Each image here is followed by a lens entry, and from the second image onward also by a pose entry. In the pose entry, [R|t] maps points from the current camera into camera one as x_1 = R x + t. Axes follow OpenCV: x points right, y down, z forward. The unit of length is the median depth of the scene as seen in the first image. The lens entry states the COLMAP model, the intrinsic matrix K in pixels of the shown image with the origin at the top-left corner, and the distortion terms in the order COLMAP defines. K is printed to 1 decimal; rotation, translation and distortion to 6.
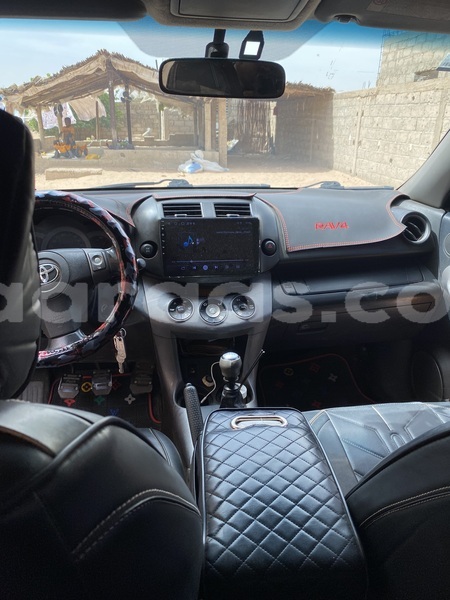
lens RADIAL K [[451.5, 0, 227.6], [0, 451.5, 302.2], [0, 0, 1]] dist [0.011228, -0.008628]
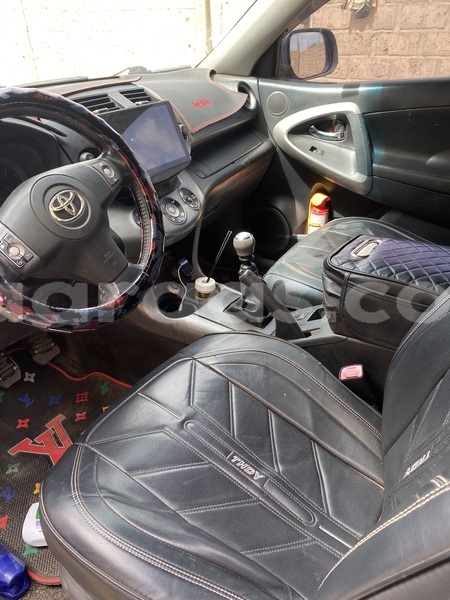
lens RADIAL K [[451.5, 0, 228.4], [0, 451.5, 302.4], [0, 0, 1]] dist [0.011228, -0.008628]
pose [[0.653833, -0.422298, 0.627826, -0.604728], [0.310508, 0.906424, 0.286323, -0.038381], [-0.689990, 0.007738, 0.723777, 0.235950]]
